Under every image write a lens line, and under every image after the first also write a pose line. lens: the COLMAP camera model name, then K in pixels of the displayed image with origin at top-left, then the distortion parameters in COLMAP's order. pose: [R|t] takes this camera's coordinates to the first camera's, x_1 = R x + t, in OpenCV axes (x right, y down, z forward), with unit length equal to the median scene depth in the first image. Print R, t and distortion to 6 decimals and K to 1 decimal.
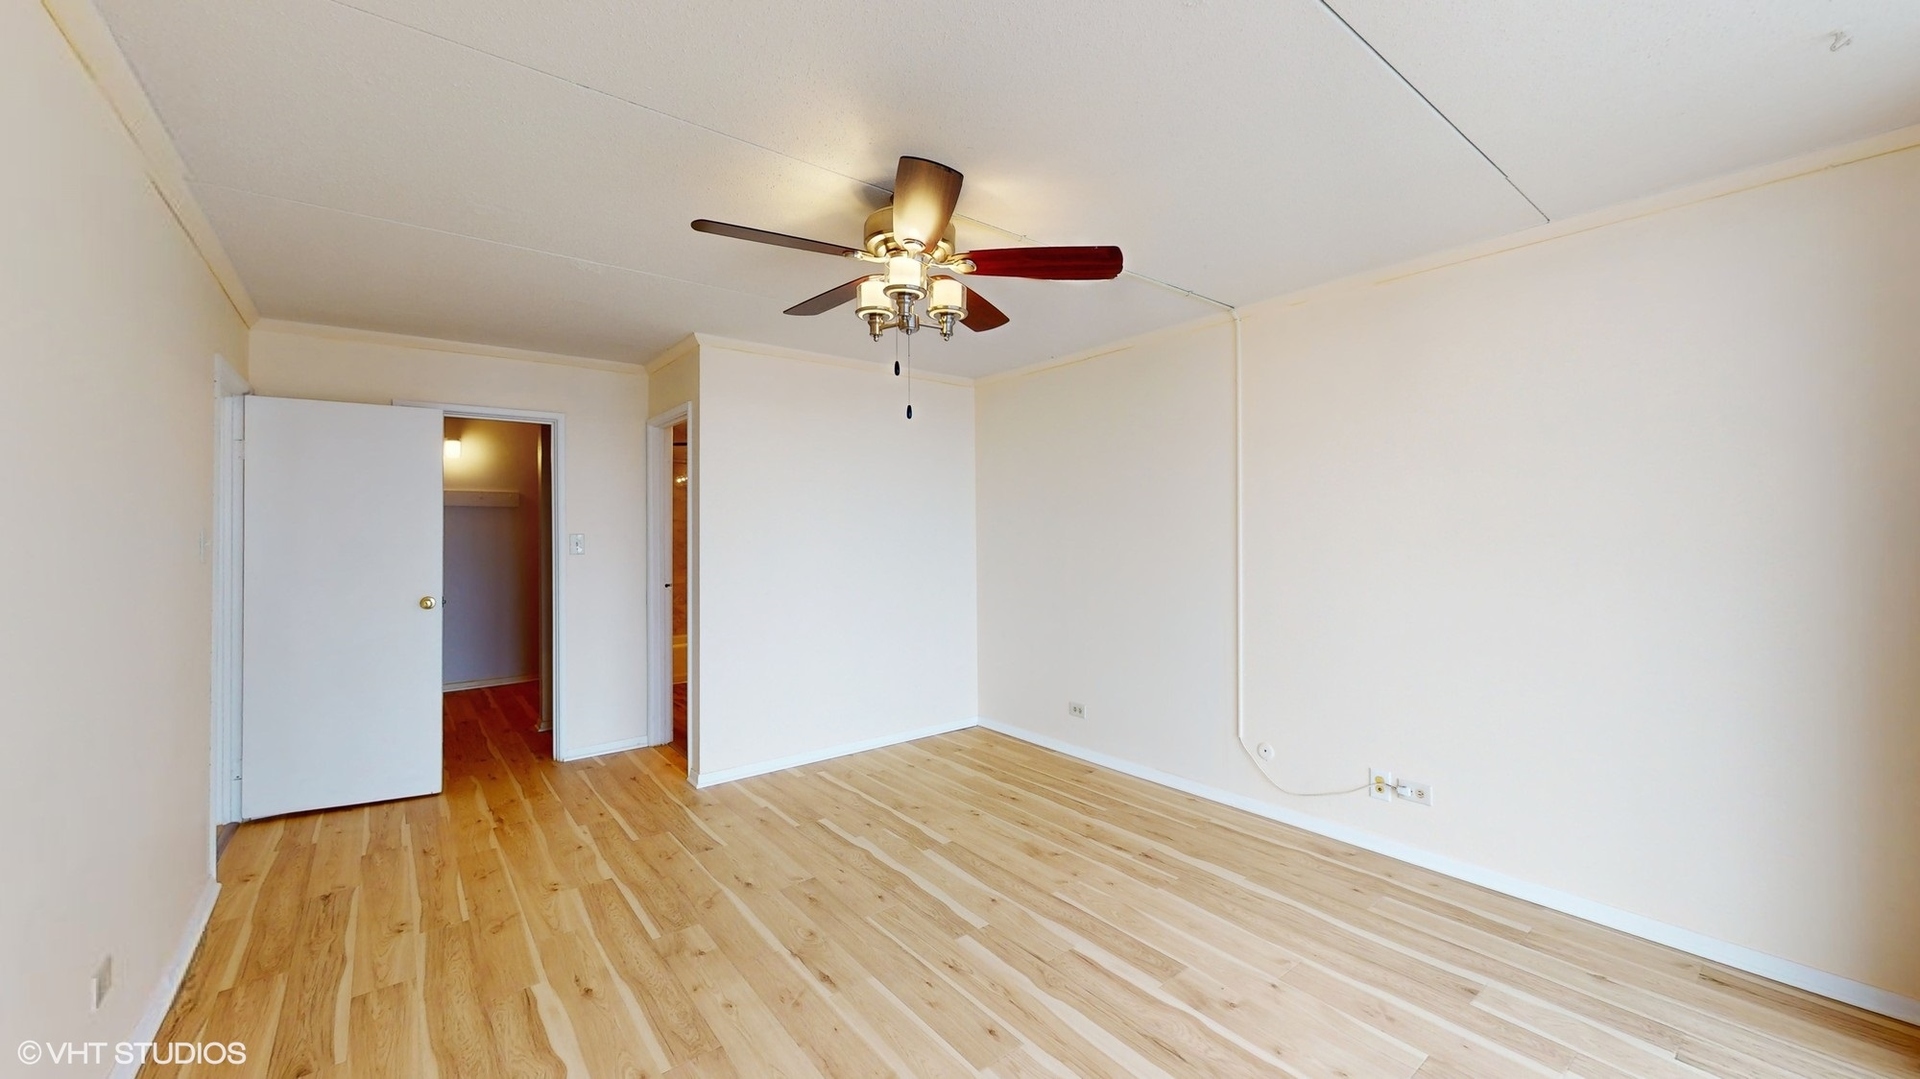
lens RADIAL K [[708.7, 0, 971.1], [0, 708.7, 542.2], [0, 0, 1]] dist [-0.000013, -0.000281]
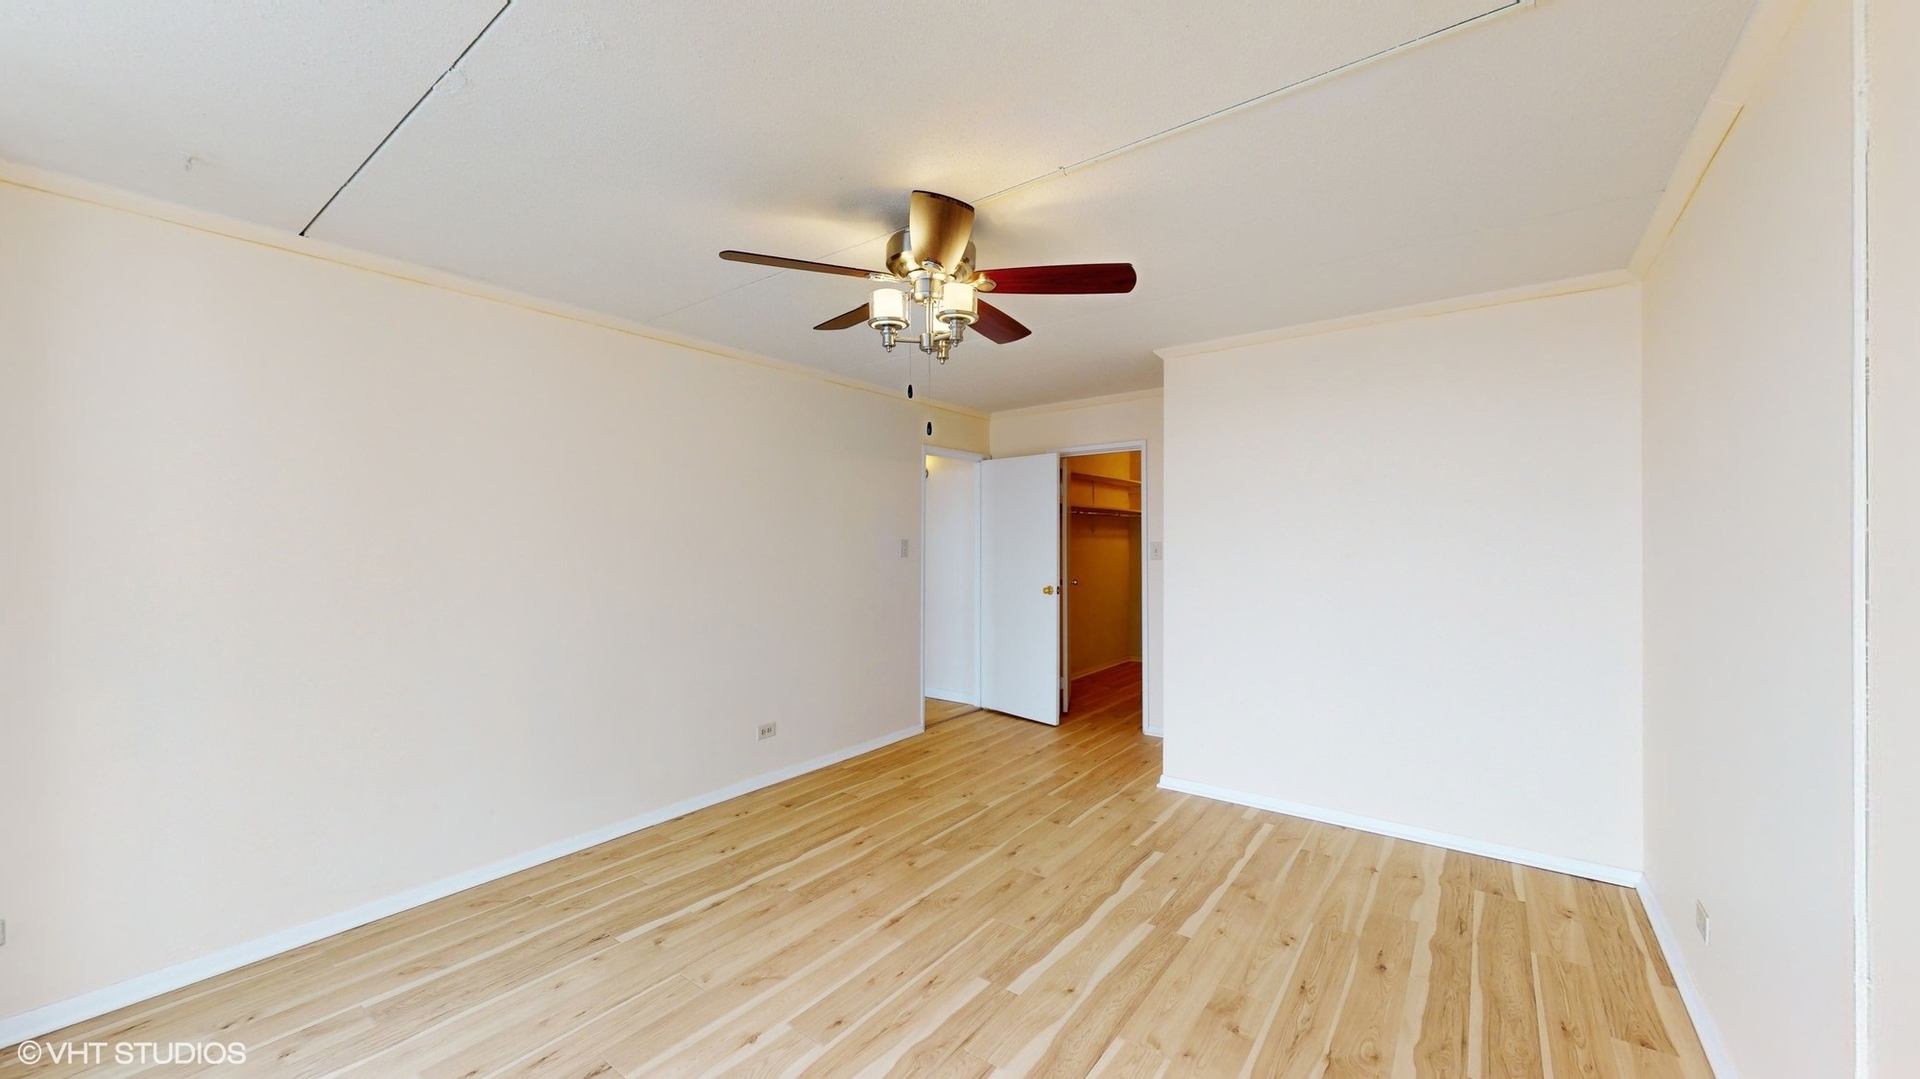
lens RADIAL K [[708.7, 0, 961.7], [0, 708.7, 538.4], [0, 0, 1]] dist [-0.000013, -0.000281]
pose [[0.246394, 0.000587, -0.969170, 0.767097], [-0.011171, 0.999935, -0.002234, -0.015351], [0.969105, 0.011377, 0.246385, 0.644363]]
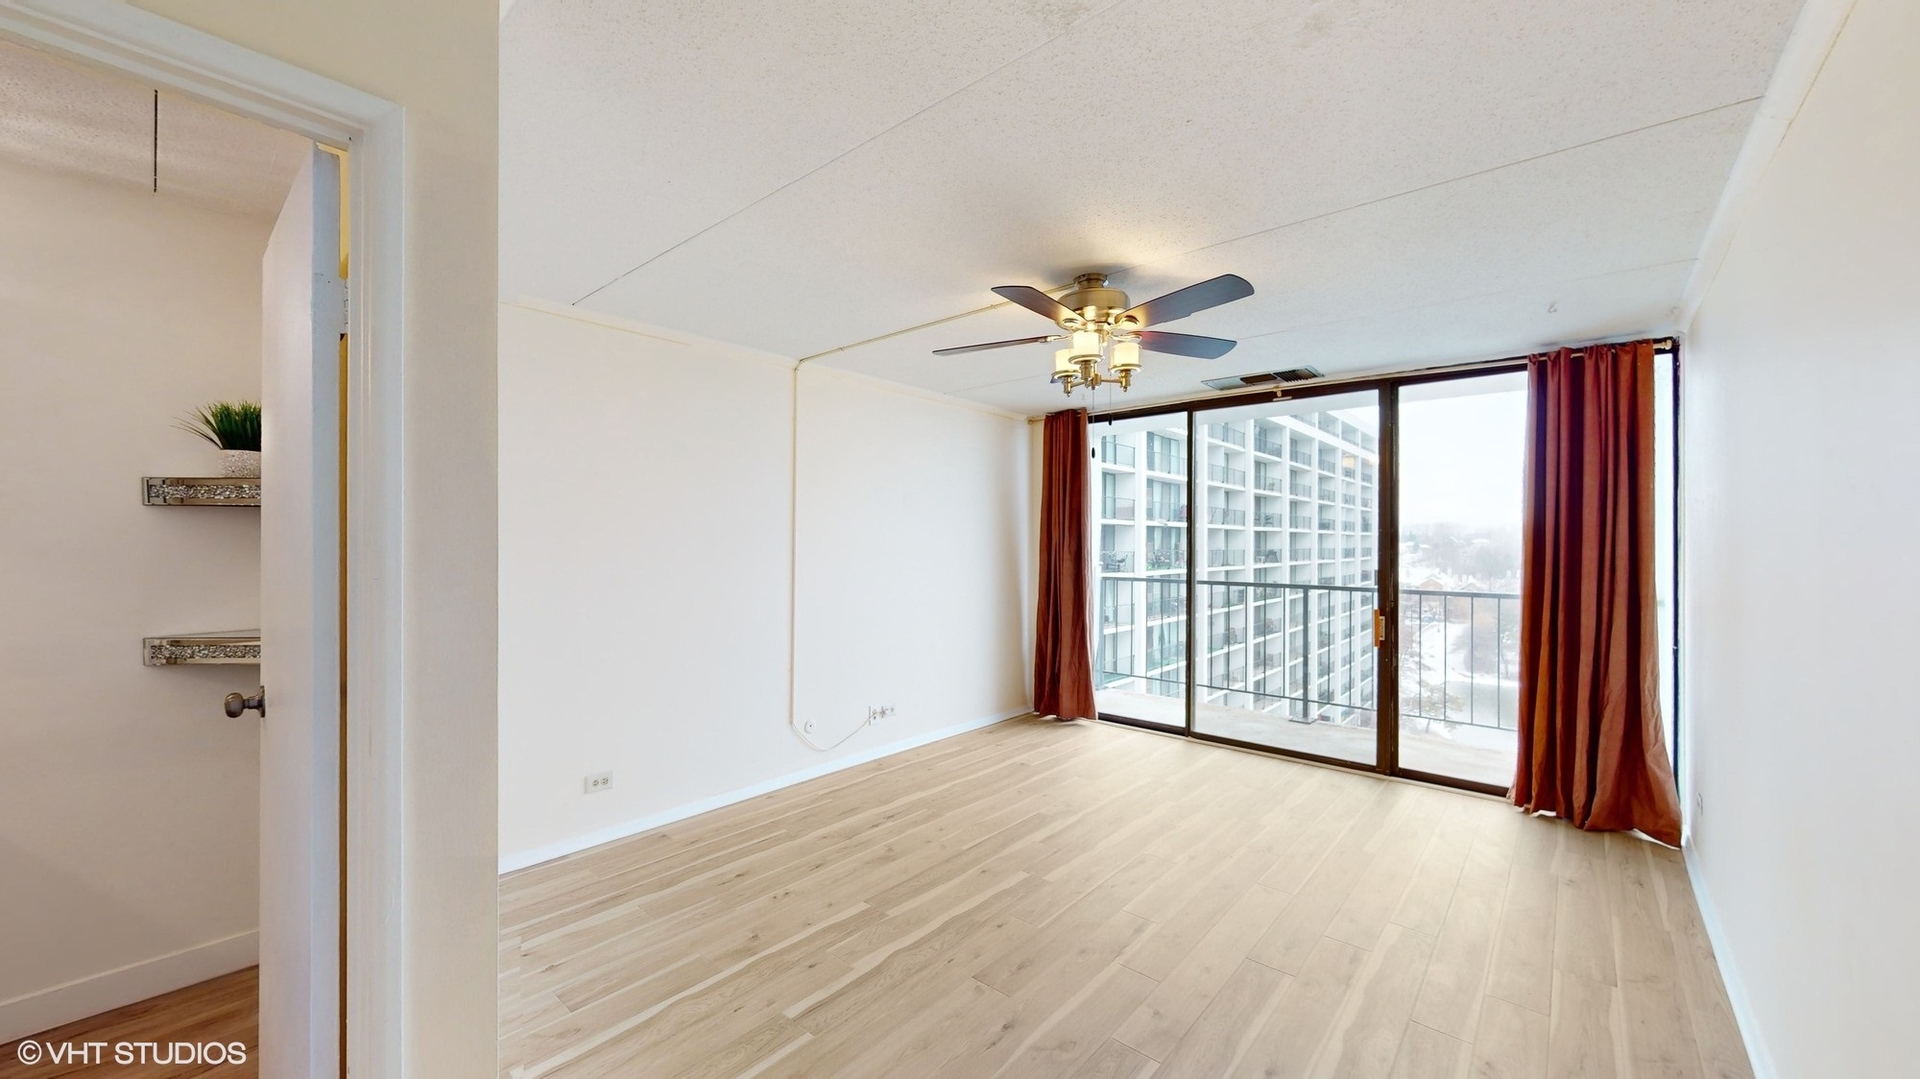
lens RADIAL K [[708.7, 0, 950.3], [0, 708.7, 549.3], [0, 0, 1]] dist [-0.000013, -0.000281]
pose [[-0.159403, -0.003366, 0.987208, -1.045067], [0.010391, 0.999933, 0.005087, -0.019861], [-0.987159, 0.011069, -0.159357, 1.184271]]
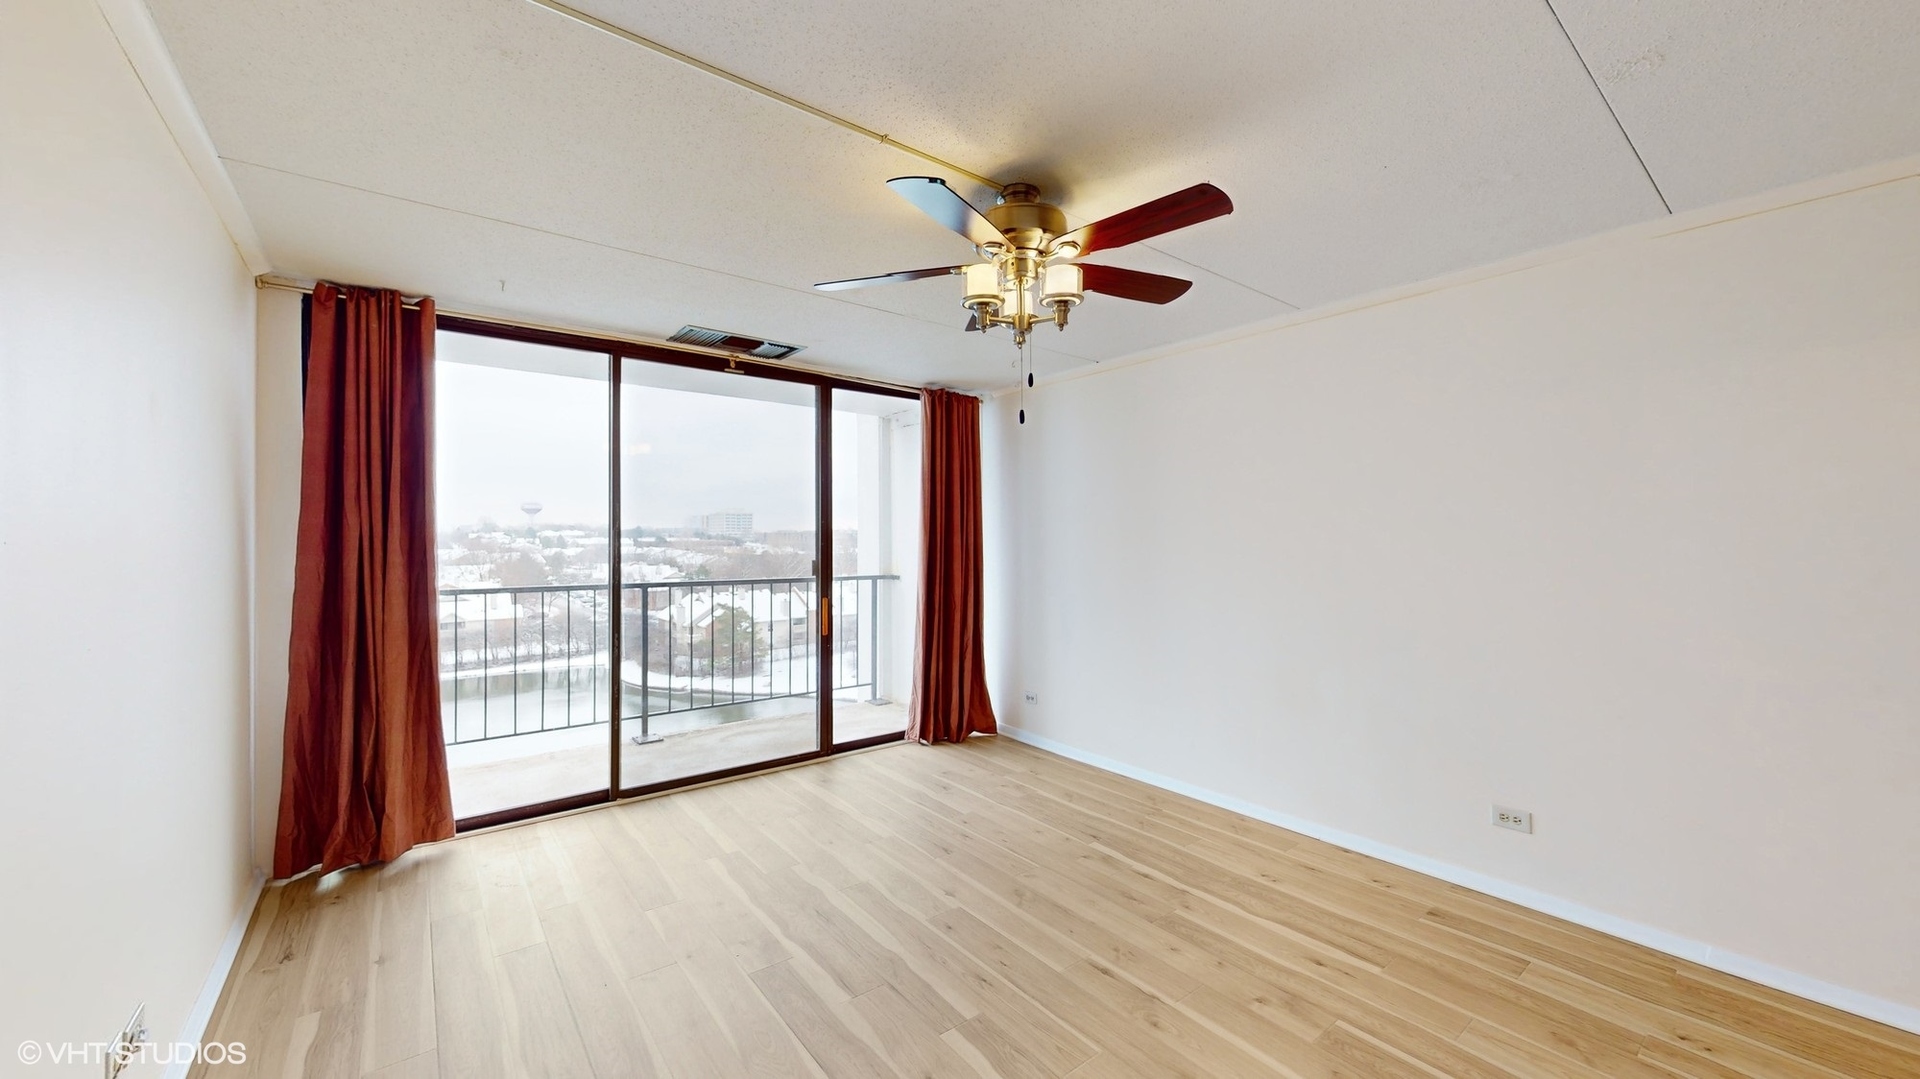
lens RADIAL K [[708.7, 0, 963.4], [0, 708.7, 537.0], [0, 0, 1]] dist [-0.000013, -0.000281]
pose [[-0.999866, 0.008739, 0.013850, -0.015001], [0.008895, 0.999897, 0.011292, -0.025756], [-0.013750, 0.011414, -0.999840, 1.616270]]
